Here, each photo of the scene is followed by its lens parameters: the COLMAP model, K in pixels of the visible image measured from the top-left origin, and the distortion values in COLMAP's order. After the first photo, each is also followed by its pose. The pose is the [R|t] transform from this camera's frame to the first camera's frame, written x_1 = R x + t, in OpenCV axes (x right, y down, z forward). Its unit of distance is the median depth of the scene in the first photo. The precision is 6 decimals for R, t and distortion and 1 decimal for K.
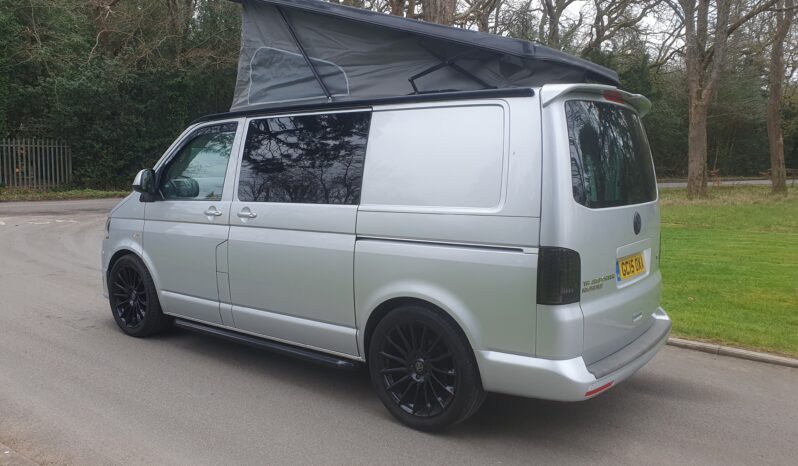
lens RADIAL K [[616.9, 0, 399.0], [0, 616.9, 233.0], [0, 0, 1]] dist [0.006647, -0.000853]
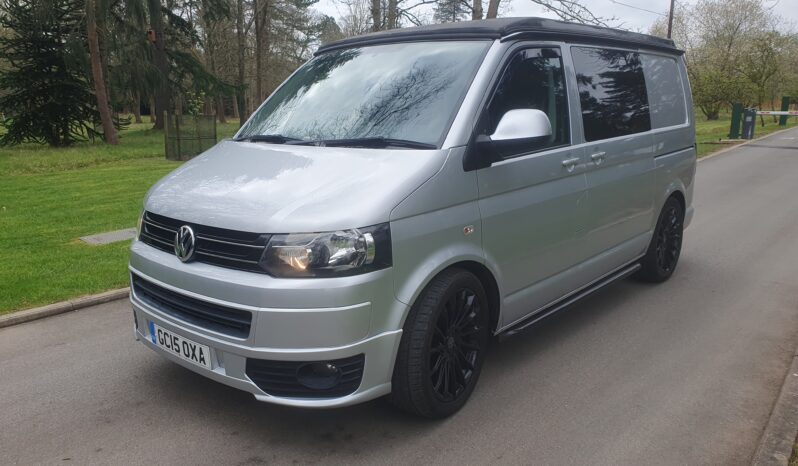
lens RADIAL K [[642.0, 0, 352.4], [0, 642.0, 232.8], [0, 0, 1]] dist [-0.002902, -0.002035]
pose [[0.108194, -0.206908, 0.972360, -1.198499], [0.133383, 0.972279, 0.192050, -0.145028], [-0.985141, 0.108918, 0.132793, 1.225810]]
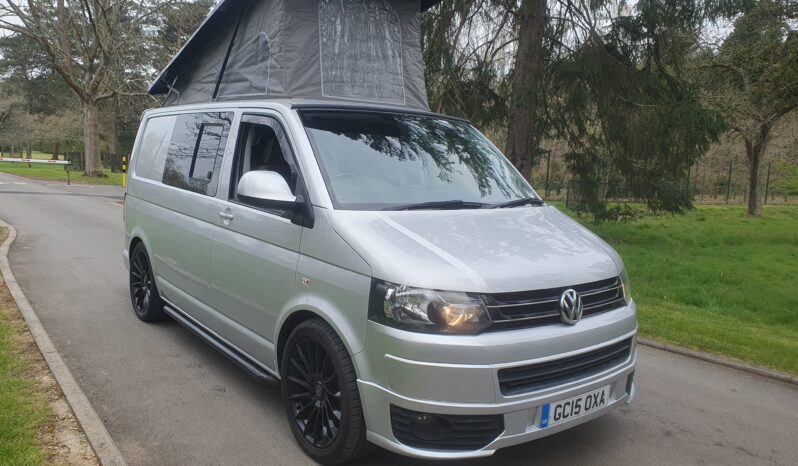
lens RADIAL K [[639.2, 0, 398.4], [0, 639.2, 213.6], [0, 0, 1]] dist [0.011951, 0.001615]
pose [[-0.968883, -0.073734, 0.236282, -0.545992], [-0.025030, 0.978893, 0.202836, -0.264636], [-0.246250, 0.190610, -0.950278, 2.176527]]
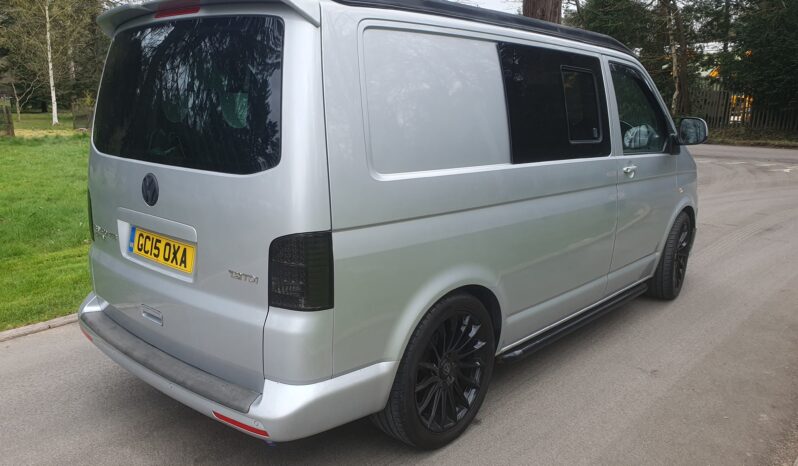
lens RADIAL K [[636.0, 0, 399.0], [0, 636.0, 233.0], [0, 0, 1]] dist [0.003039, -0.003526]
pose [[-0.053848, 0.198968, -0.978525, 0.918653], [-0.128453, 0.970425, 0.204390, -0.129836], [0.990253, 0.136700, -0.026698, 1.090861]]
